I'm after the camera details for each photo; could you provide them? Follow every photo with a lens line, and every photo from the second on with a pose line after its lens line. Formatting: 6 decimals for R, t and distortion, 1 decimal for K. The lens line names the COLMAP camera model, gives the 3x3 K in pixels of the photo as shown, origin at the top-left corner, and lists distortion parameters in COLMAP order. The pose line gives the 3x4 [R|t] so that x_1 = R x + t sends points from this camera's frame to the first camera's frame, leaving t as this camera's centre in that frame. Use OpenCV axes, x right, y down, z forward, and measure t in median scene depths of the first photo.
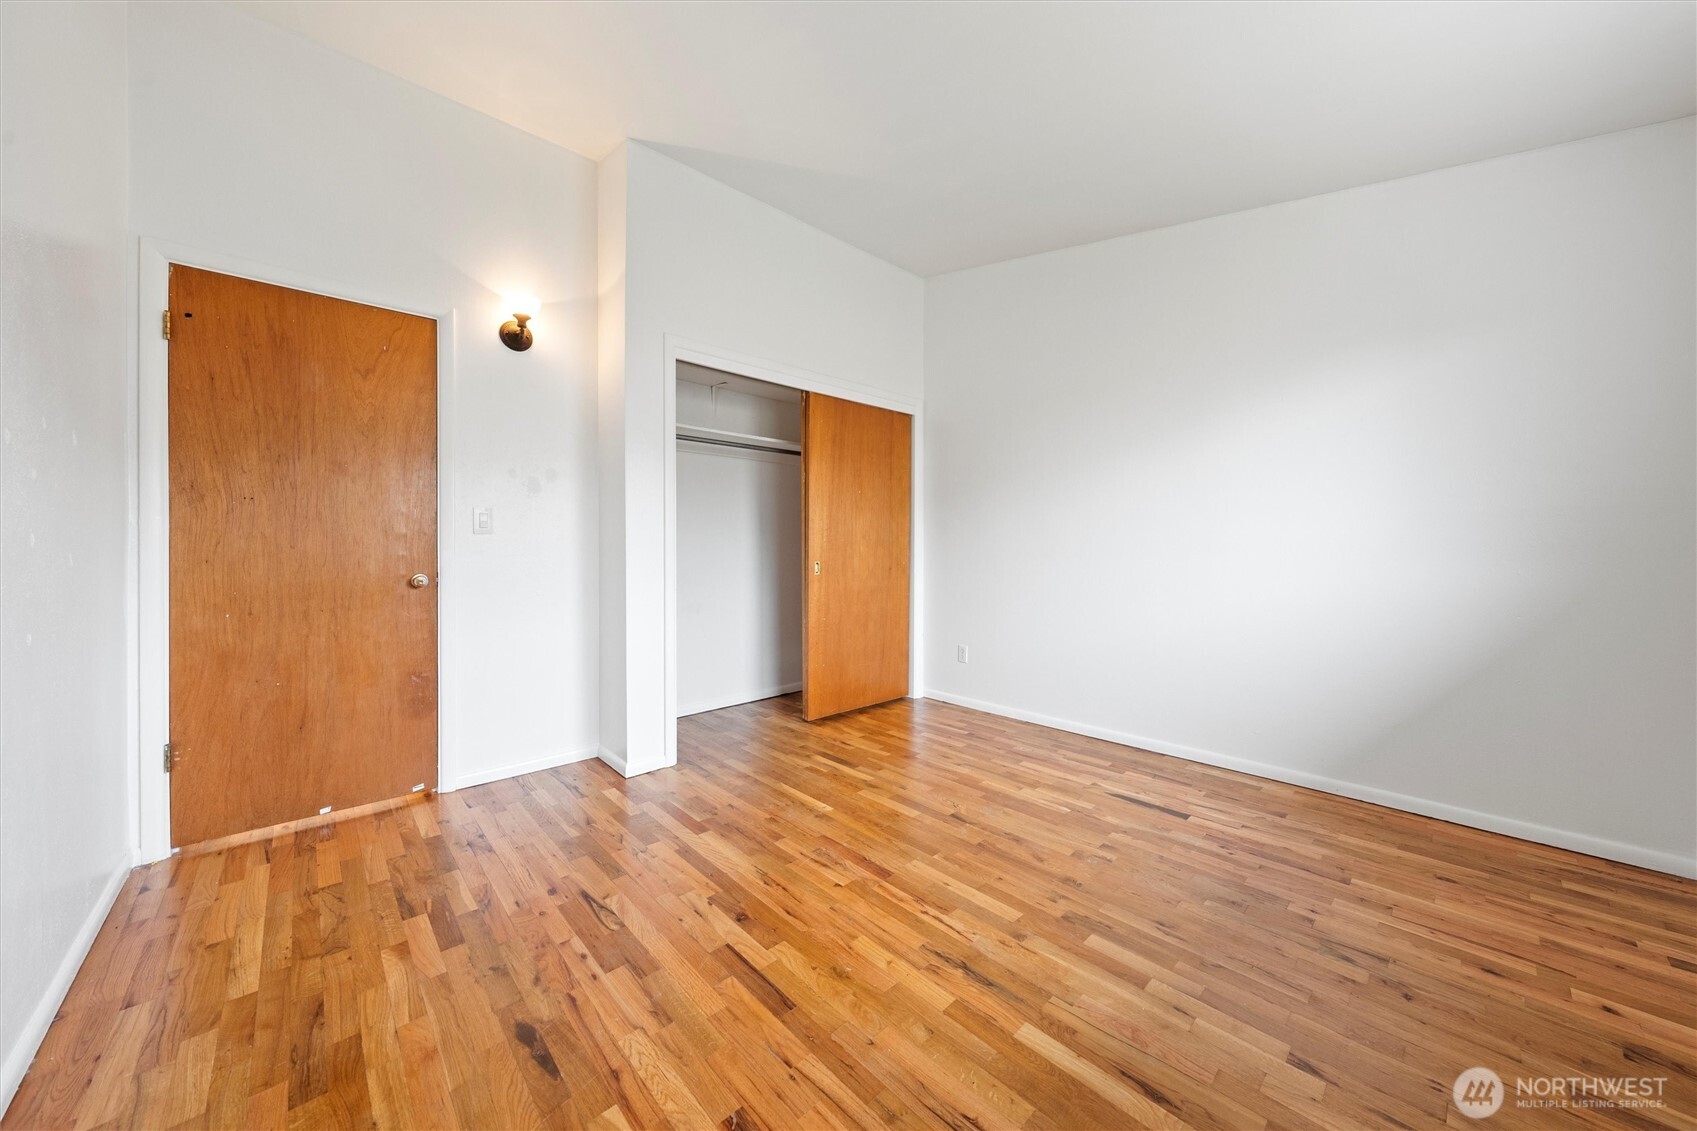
lens RADIAL K [[599.1, 0, 852.4], [0, 599.1, 559.2], [0, 0, 1]] dist [-0.000388, -0.000184]
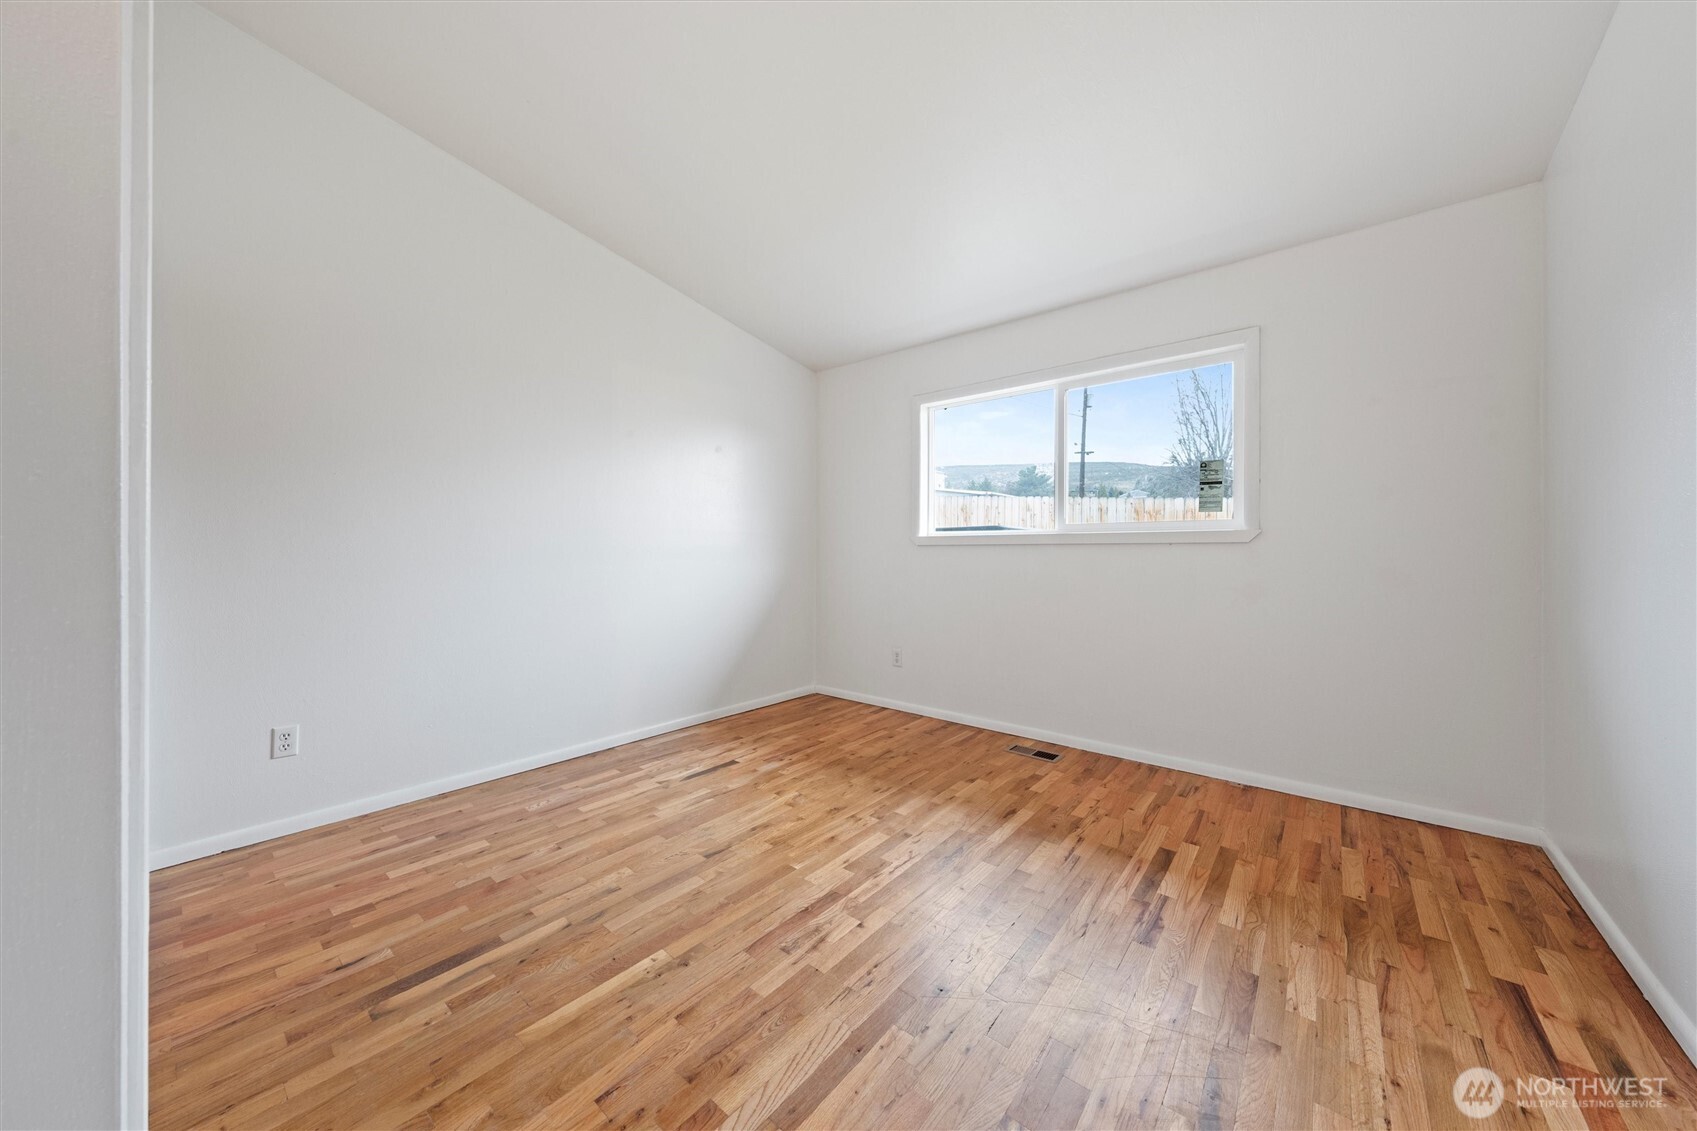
lens RADIAL K [[599.1, 0, 852.4], [0, 599.1, 559.2], [0, 0, 1]] dist [-0.000388, -0.000184]
pose [[-0.153626, -0.010099, 0.988077, -0.703401], [0.015583, 0.999799, 0.012641, -0.018301], [-0.988006, 0.017340, -0.153438, 0.876329]]
